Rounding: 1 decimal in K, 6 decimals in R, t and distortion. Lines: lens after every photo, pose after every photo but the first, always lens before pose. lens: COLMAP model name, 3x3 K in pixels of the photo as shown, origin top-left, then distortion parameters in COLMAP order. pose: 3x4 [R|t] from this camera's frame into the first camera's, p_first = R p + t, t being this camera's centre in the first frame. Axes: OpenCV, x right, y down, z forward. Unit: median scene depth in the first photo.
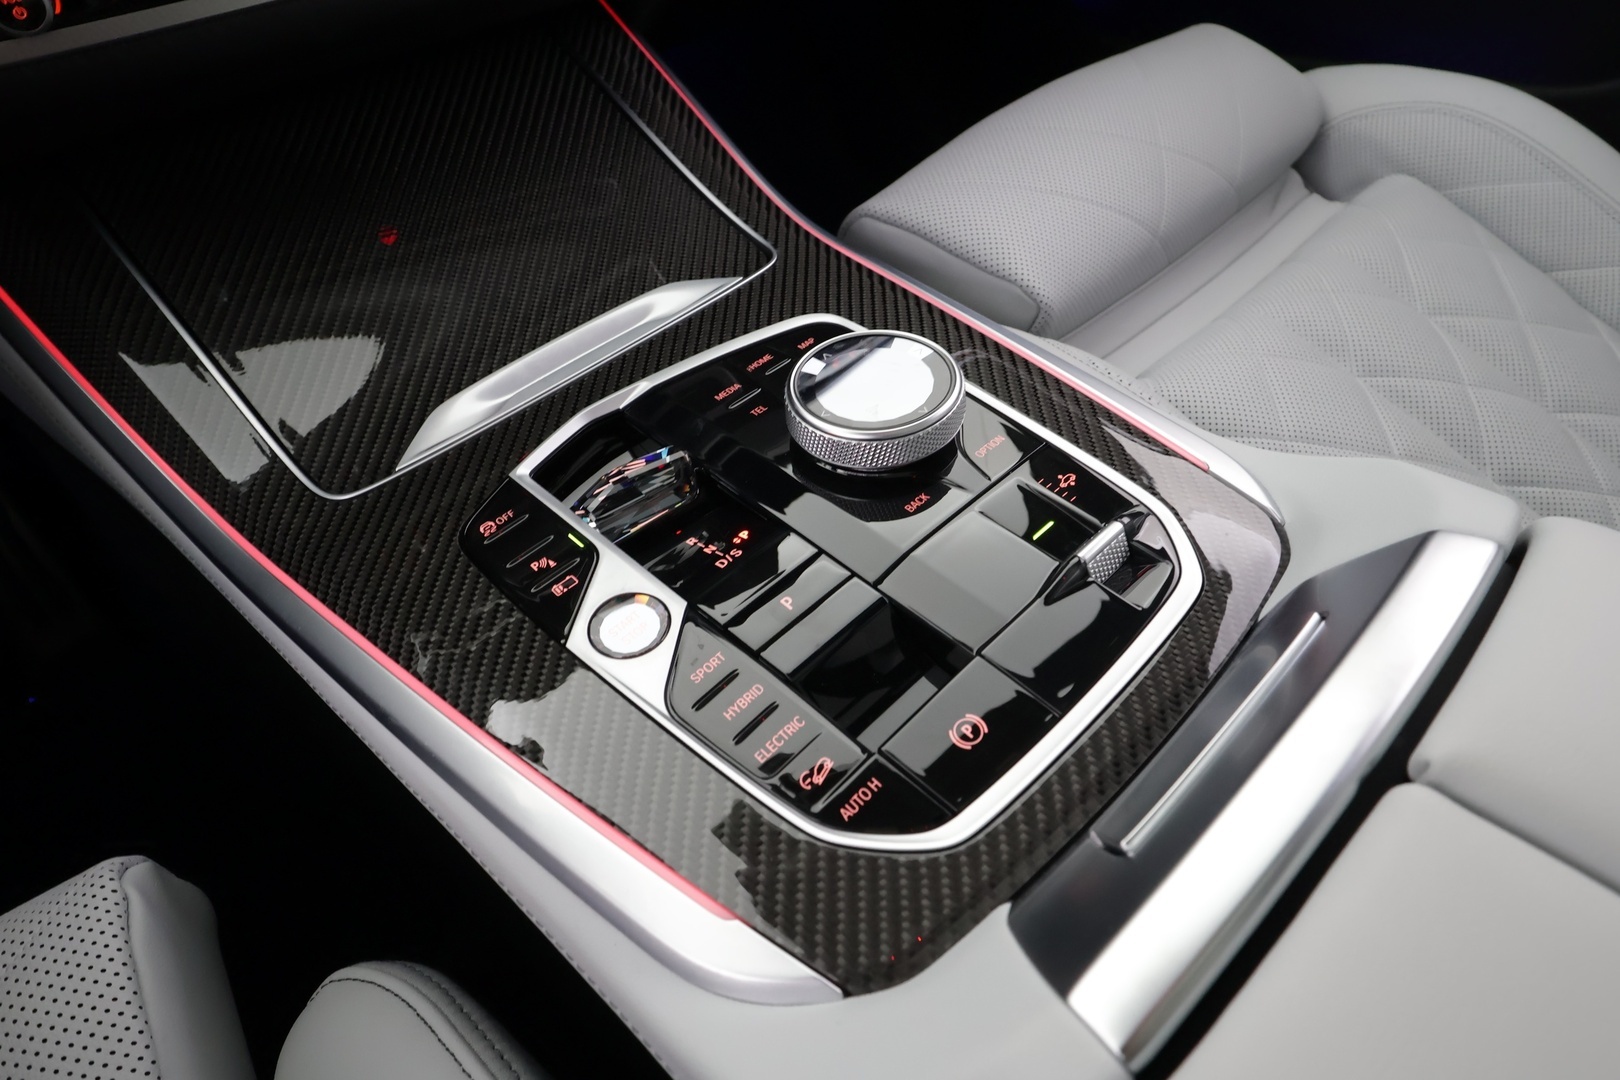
lens RADIAL K [[964.5, 0, 805.2], [0, 964.5, 535.2], [0, 0, 1]] dist [0.016169, -0.002094]
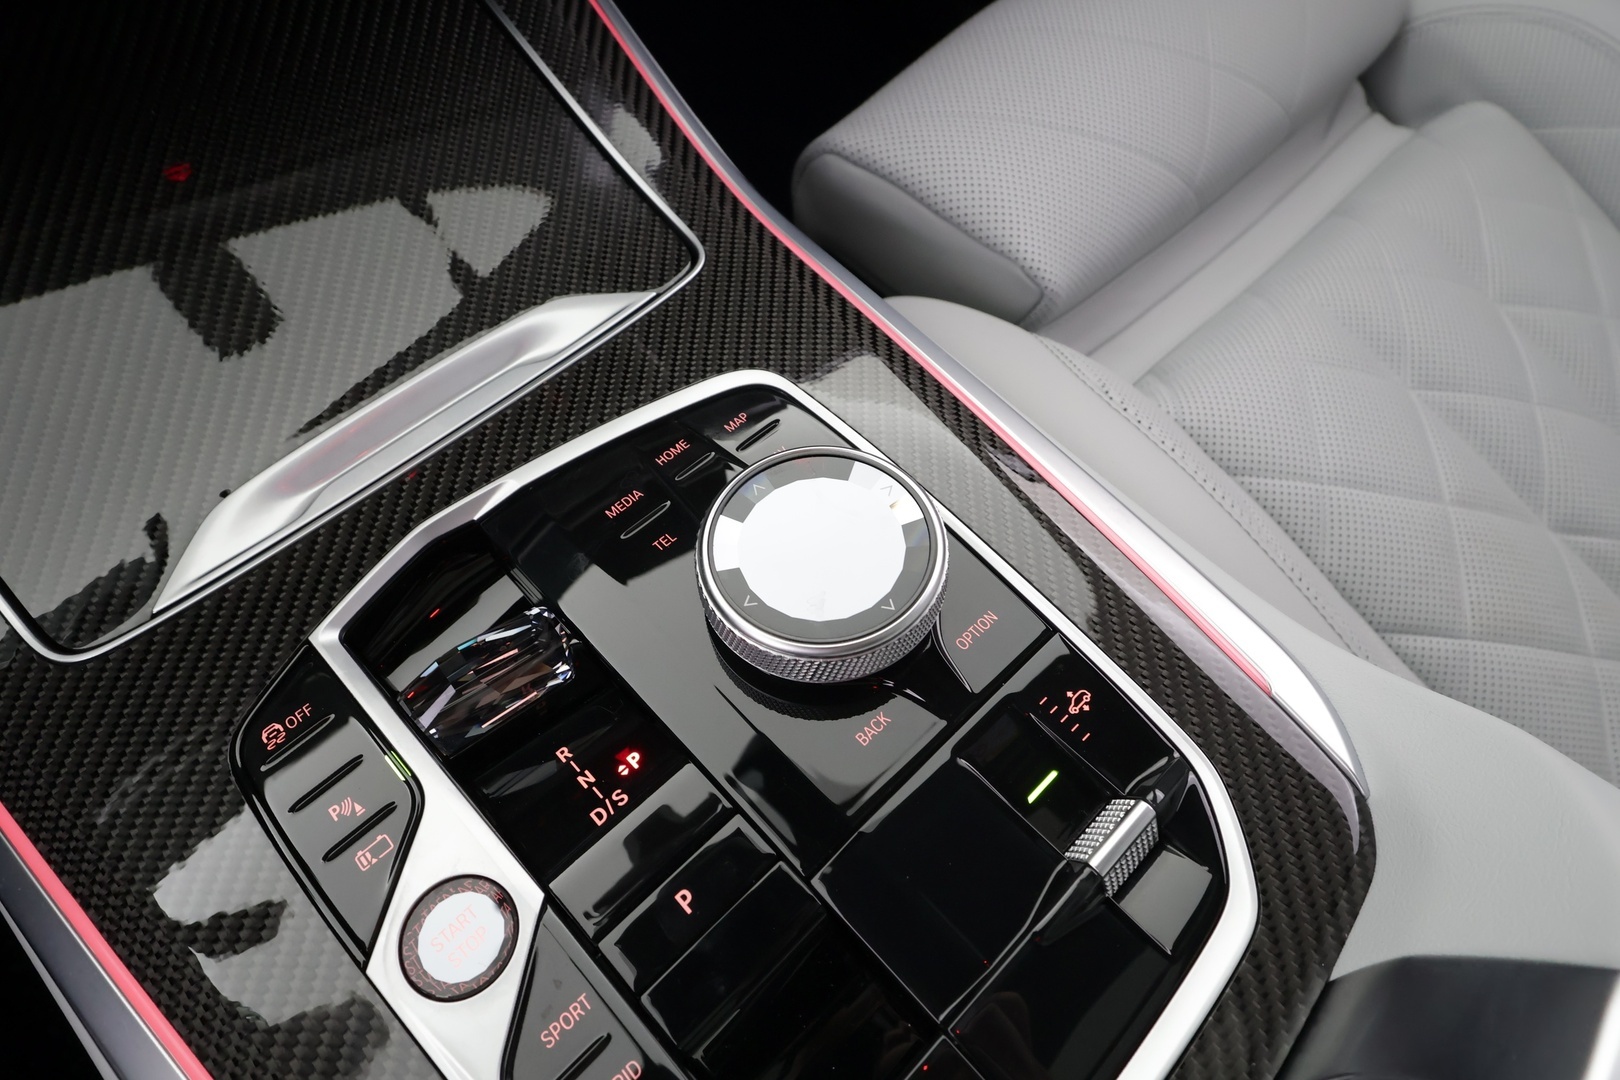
lens RADIAL K [[964.5, 0, 815.4], [0, 964.5, 545.0], [0, 0, 1]] dist [0.016169, -0.002094]
pose [[0.998077, 0.028078, 0.055270, 0.020201], [-0.038497, 0.979533, 0.197569, -0.218931], [-0.048592, -0.199316, 0.978730, 0.225107]]
